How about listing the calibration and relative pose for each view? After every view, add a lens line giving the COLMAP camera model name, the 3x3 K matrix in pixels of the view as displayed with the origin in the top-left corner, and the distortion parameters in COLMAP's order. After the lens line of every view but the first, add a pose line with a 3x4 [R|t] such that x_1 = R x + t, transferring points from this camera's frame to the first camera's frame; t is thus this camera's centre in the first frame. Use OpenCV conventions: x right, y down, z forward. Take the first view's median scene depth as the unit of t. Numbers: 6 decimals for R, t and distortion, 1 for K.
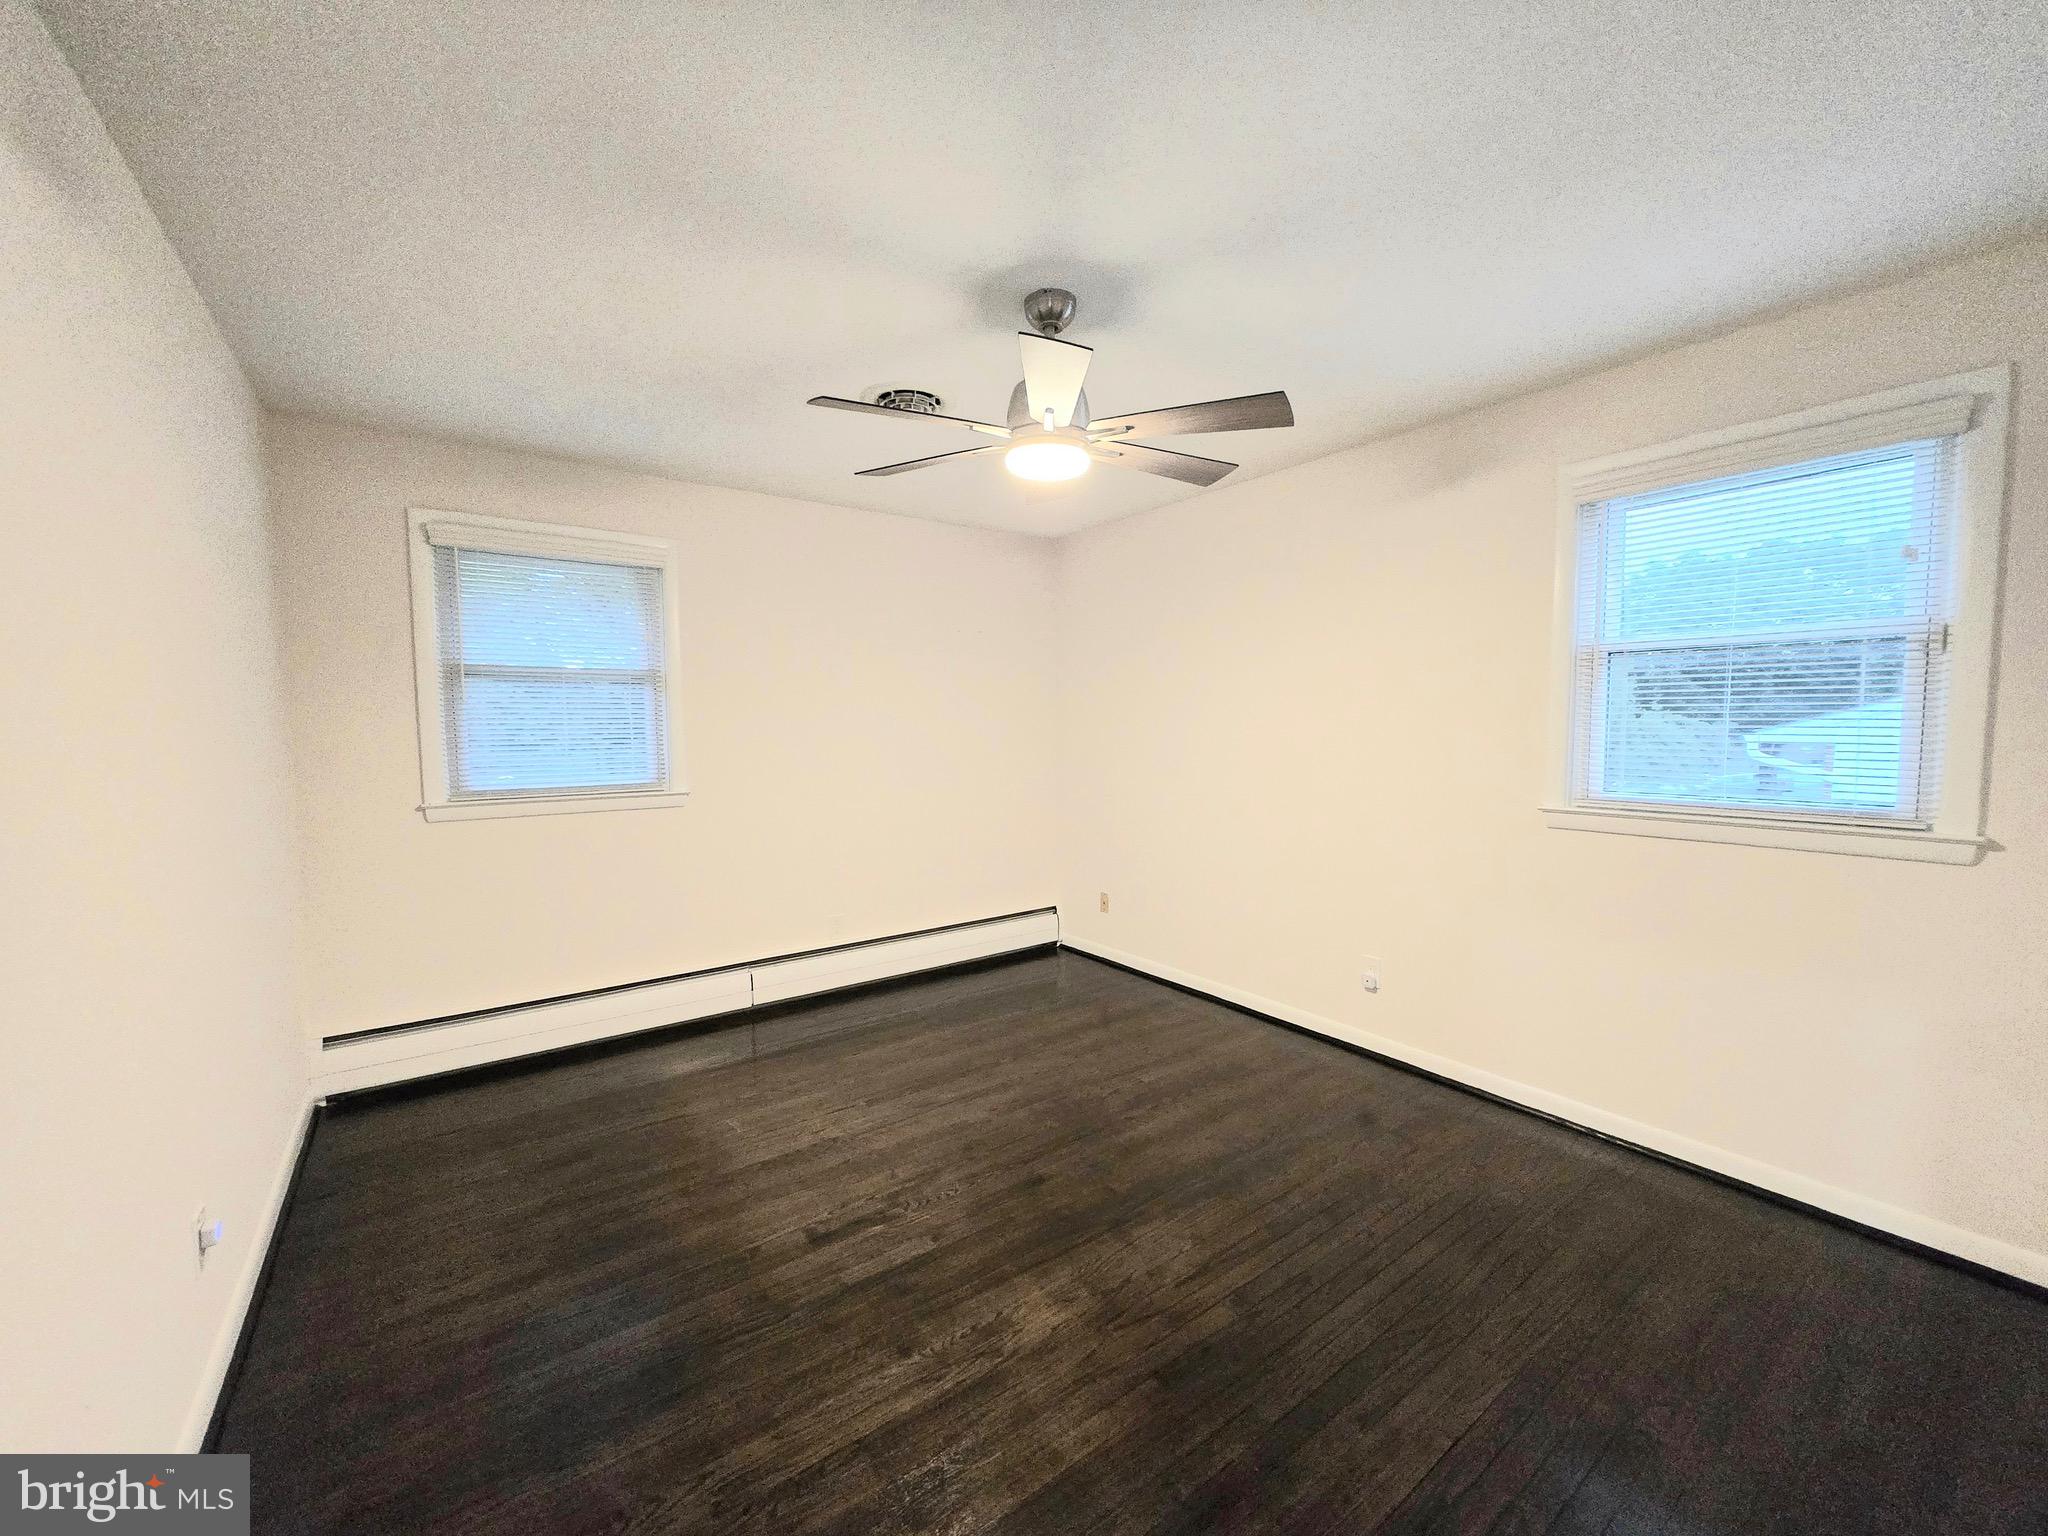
lens RADIAL K [[803.6, 0, 1032.1], [0, 803.6, 777.9], [0, 0, 1]] dist [0.000130, 0.000120]
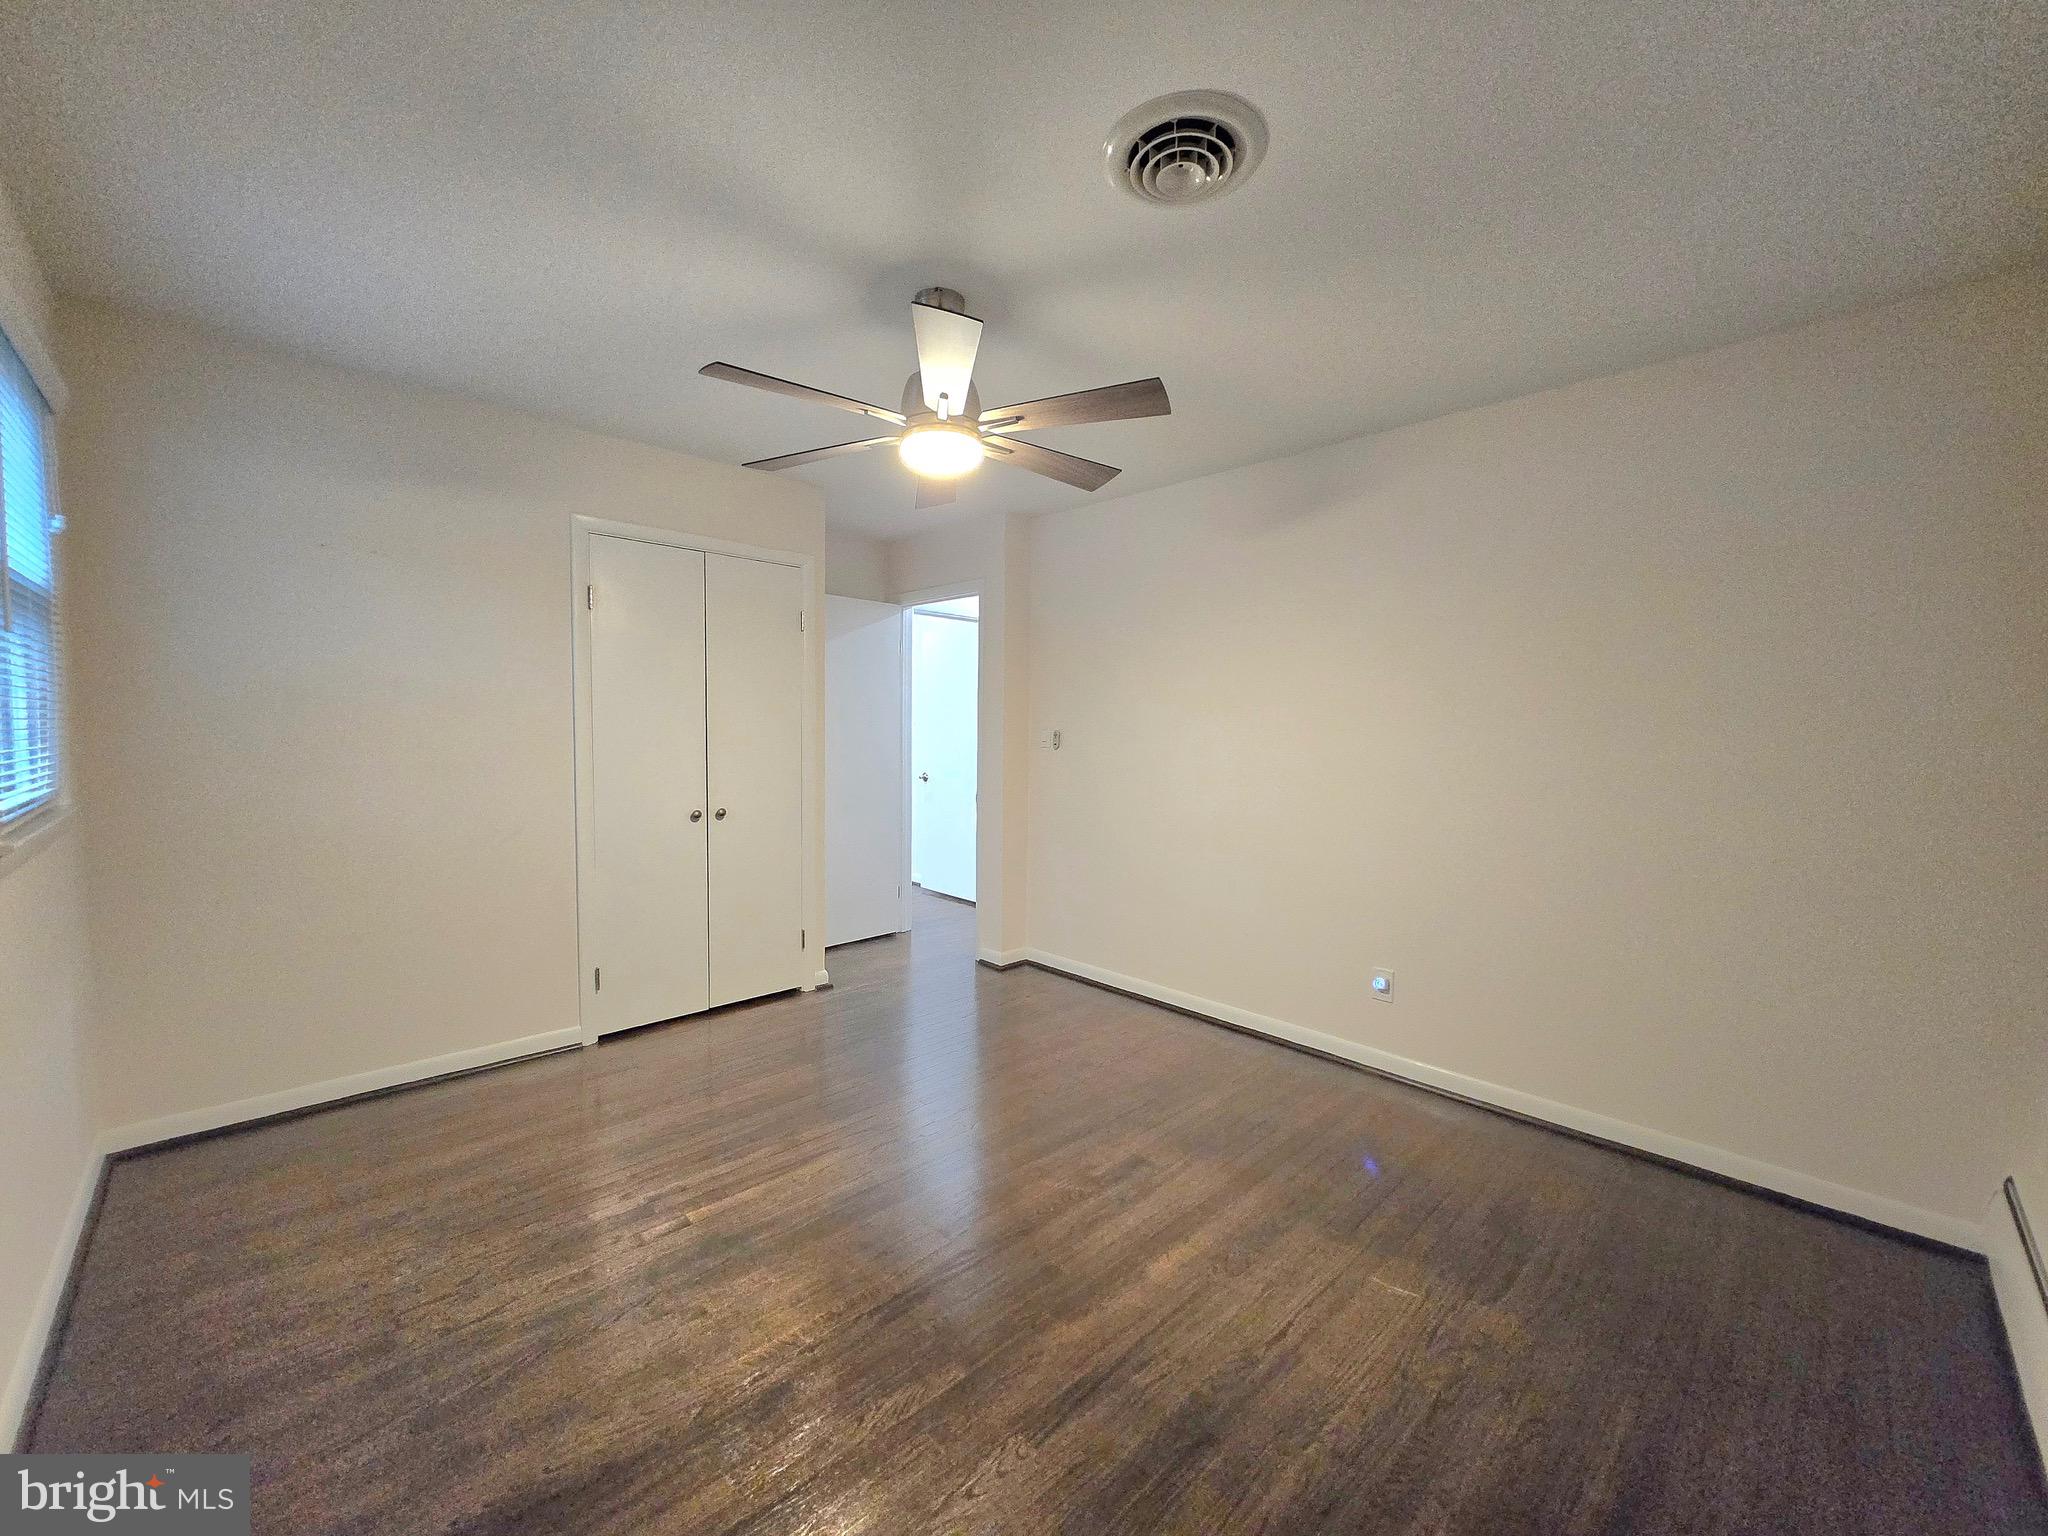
lens RADIAL K [[800.0, 0, 1027.9], [0, 800.0, 776.4], [0, 0, 1]] dist [0.002910, 0.000183]
pose [[-0.990083, 0.000506, -0.140484, 0.042118], [-0.017537, 0.991727, 0.127164, -0.093262], [0.139387, 0.128366, -0.981883, 1.654434]]
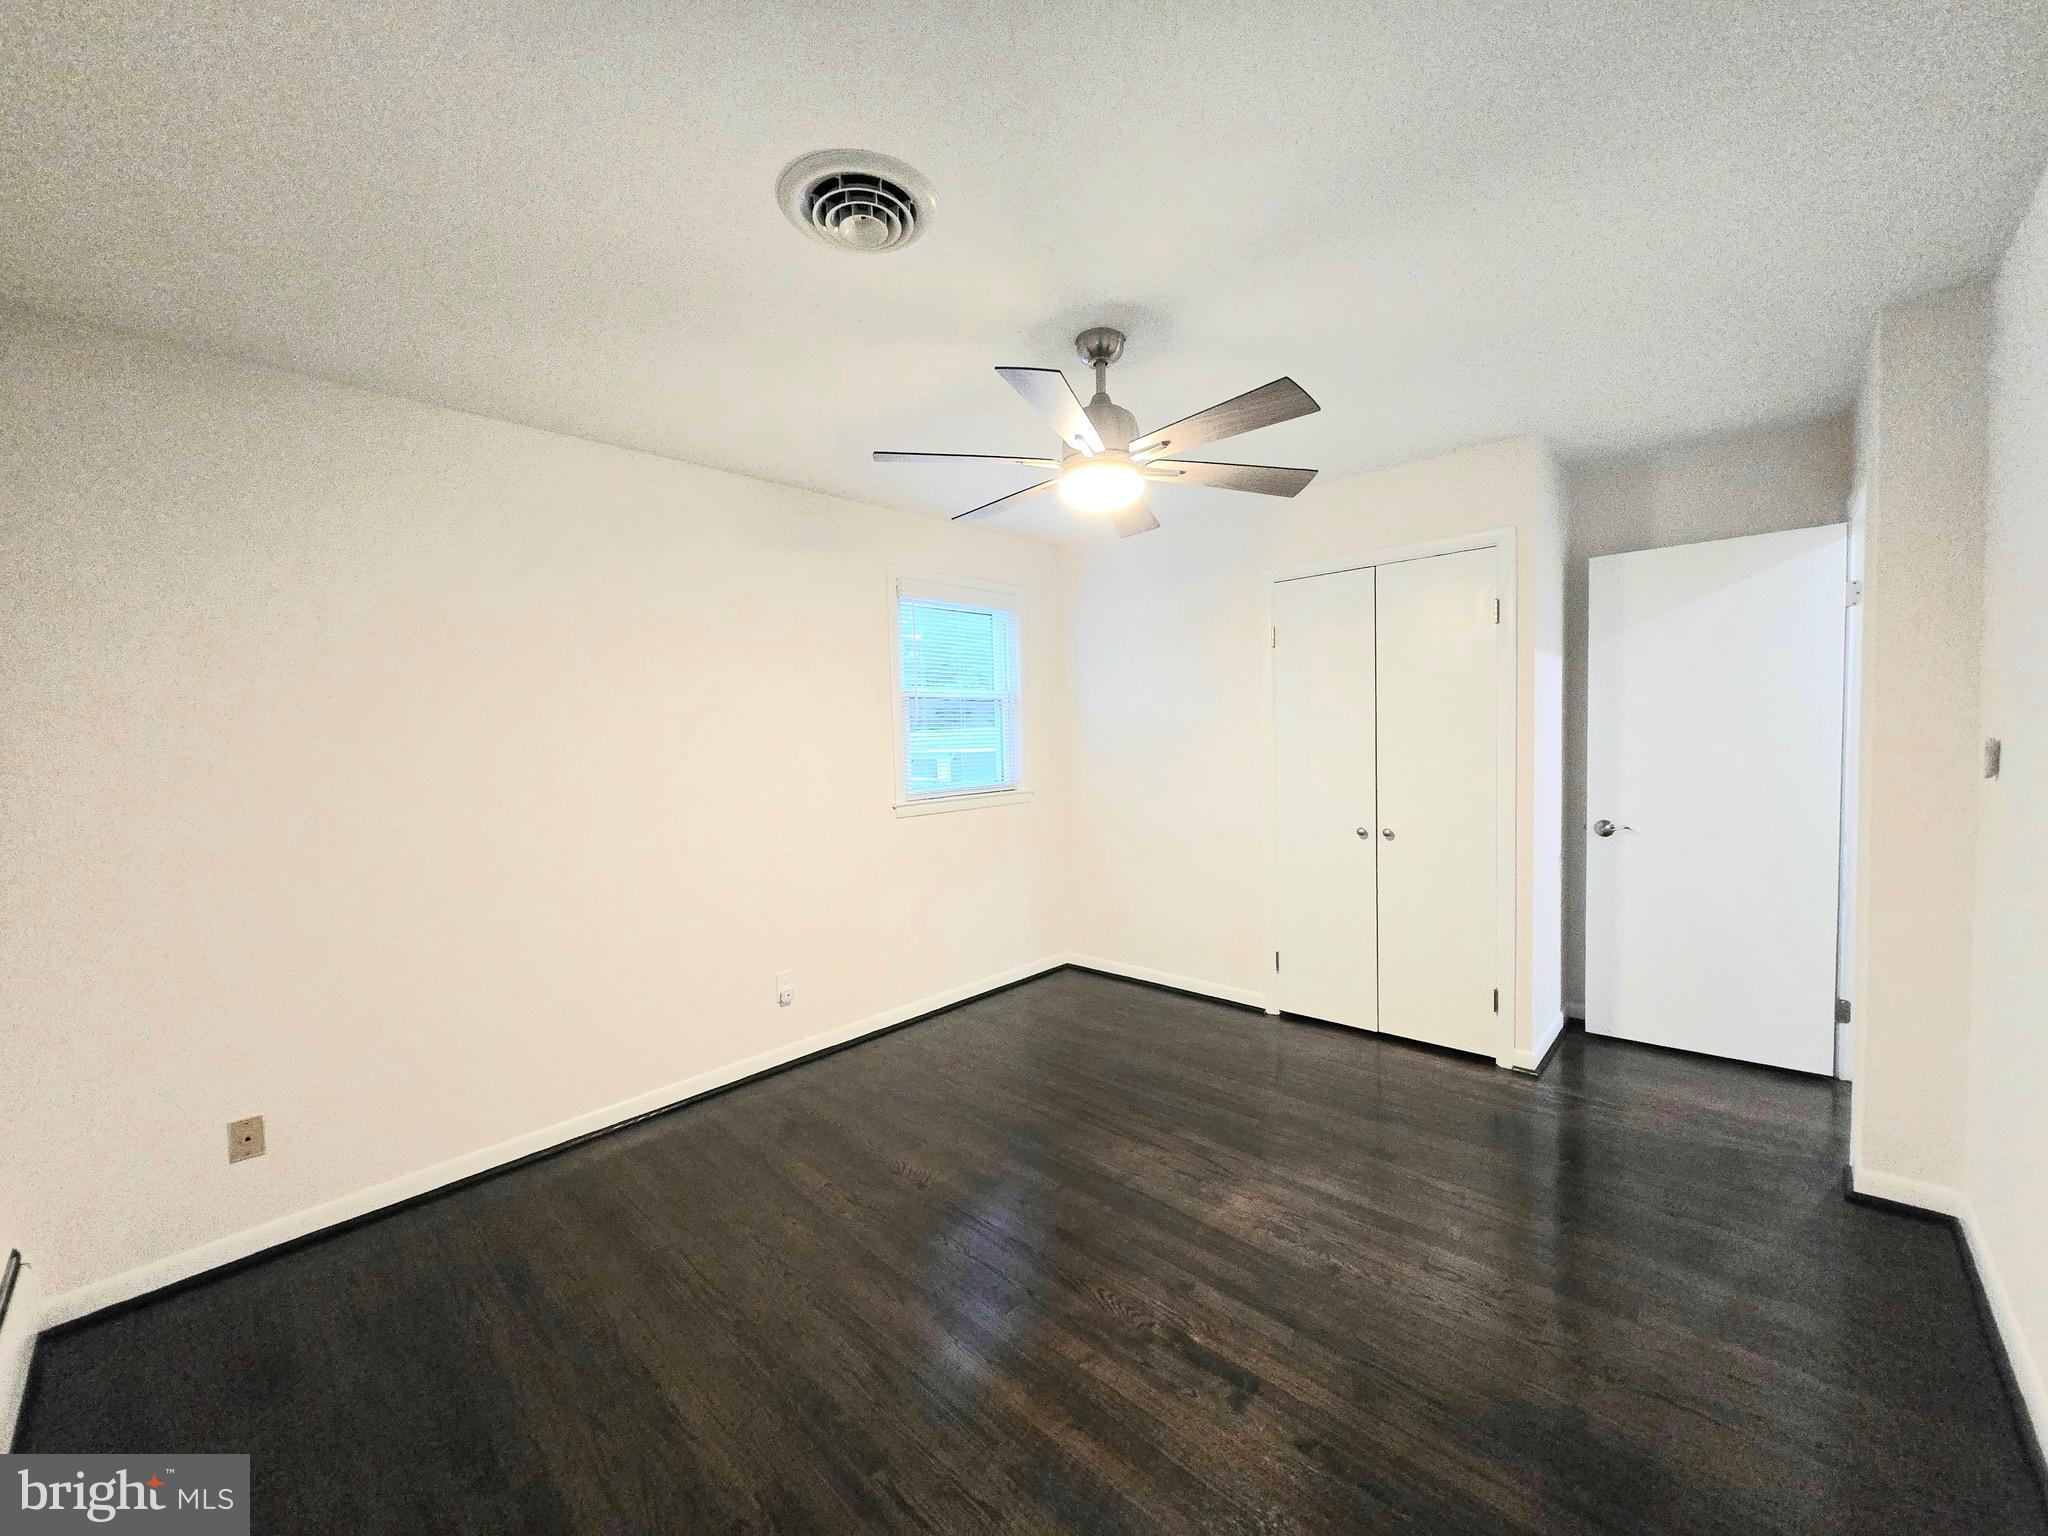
lens RADIAL K [[800.0, 0, 1027.9], [0, 800.0, 776.4], [0, 0, 1]] dist [0.002910, 0.000183]
pose [[-0.188519, -0.040349, 0.981240, -0.798563], [0.097418, 0.993459, 0.059567, -0.075328], [-0.977226, 0.106820, -0.183355, 1.053384]]
